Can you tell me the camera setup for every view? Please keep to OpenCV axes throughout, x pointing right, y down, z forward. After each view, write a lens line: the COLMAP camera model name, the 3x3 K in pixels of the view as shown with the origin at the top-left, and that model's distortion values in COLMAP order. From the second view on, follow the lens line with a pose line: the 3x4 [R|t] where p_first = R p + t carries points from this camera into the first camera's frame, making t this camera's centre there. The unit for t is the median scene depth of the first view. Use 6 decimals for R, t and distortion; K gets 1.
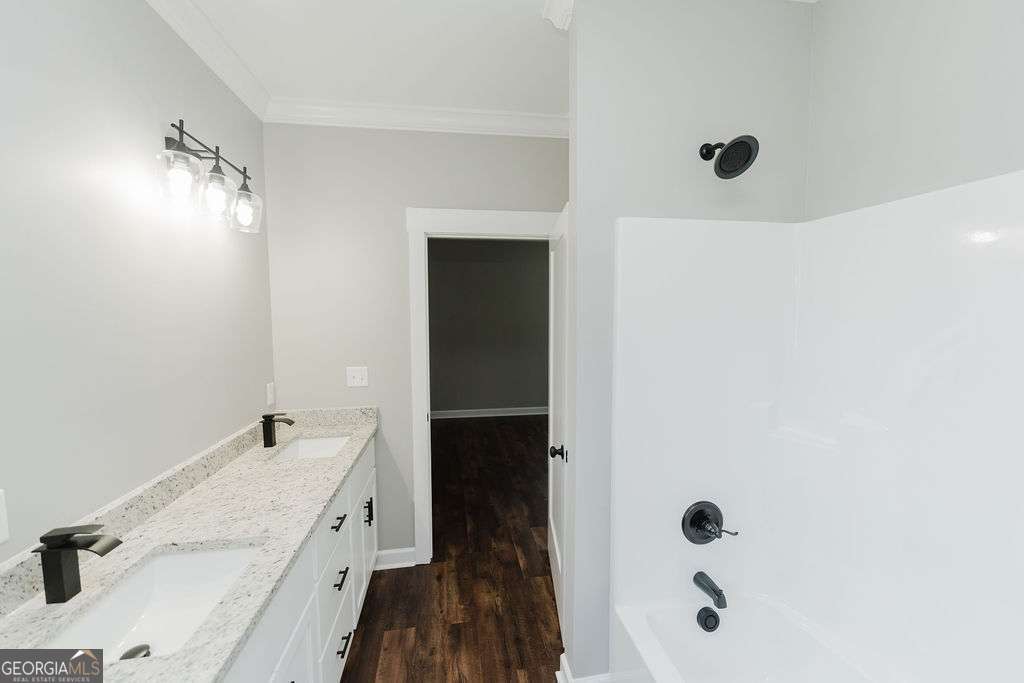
lens RADIAL K [[410.6, 0, 522.1], [0, 410.6, 341.5], [0, 0, 1]] dist [0.000012, -0.000301]
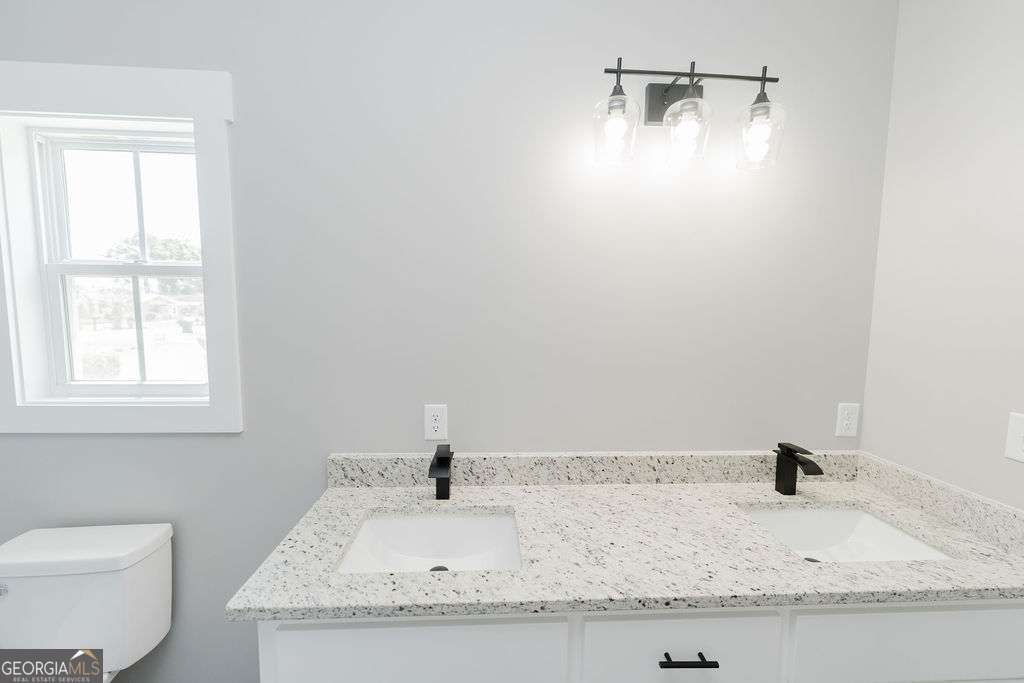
lens RADIAL K [[410.6, 0, 502.6], [0, 410.6, 343.4], [0, 0, 1]] dist [0.000012, -0.000301]
pose [[-0.125249, 0.096297, -0.987441, 0.093403], [-0.076560, 0.991373, 0.106391, -0.022530], [0.989167, 0.088924, -0.116796, 0.819809]]
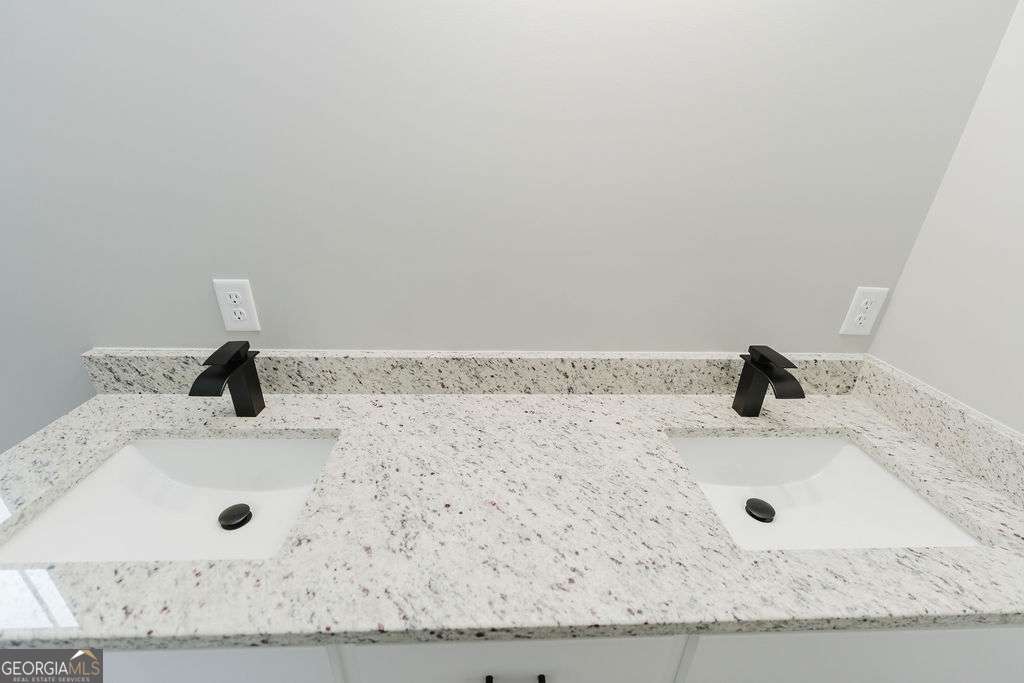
lens RADIAL K [[410.6, 0, 506.7], [0, 410.6, 338.6], [0, 0, 1]] dist [0.000012, -0.000301]
pose [[-0.136741, 0.413633, -0.900116, -0.260051], [-0.091543, 0.899487, 0.427251, 0.009208], [0.986368, 0.140822, -0.085131, 1.027609]]
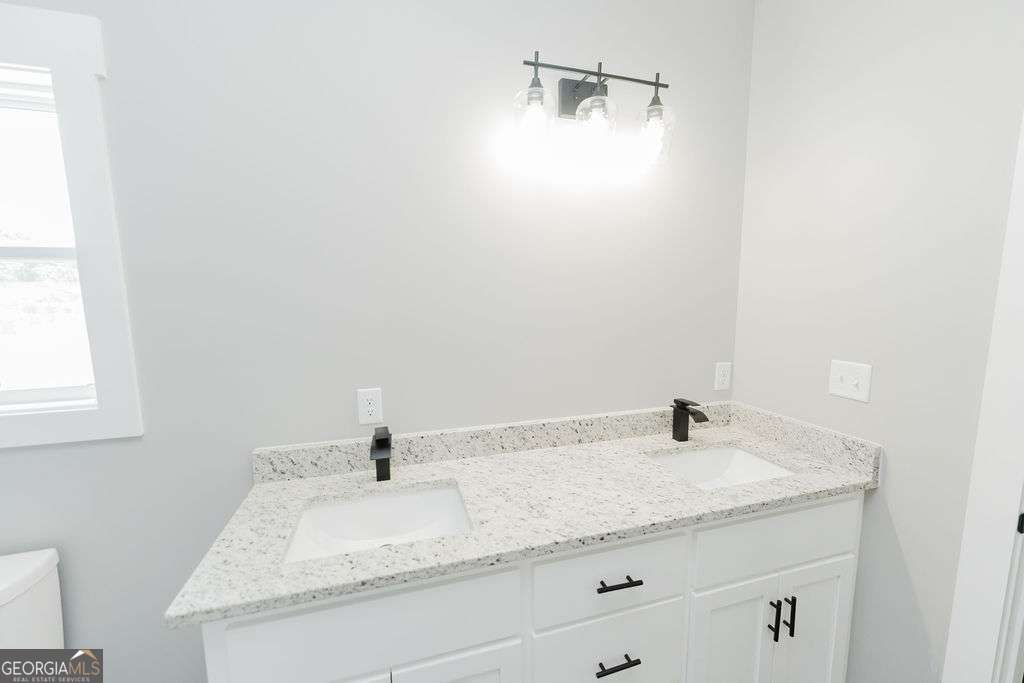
lens RADIAL K [[410.6, 0, 501.3], [0, 410.6, 341.7], [0, 0, 1]] dist [0.000012, -0.000301]
pose [[0.105769, 0.127020, -0.986245, 0.133112], [-0.057430, 0.990933, 0.121464, -0.007784], [0.992731, 0.043793, 0.112104, 0.761972]]
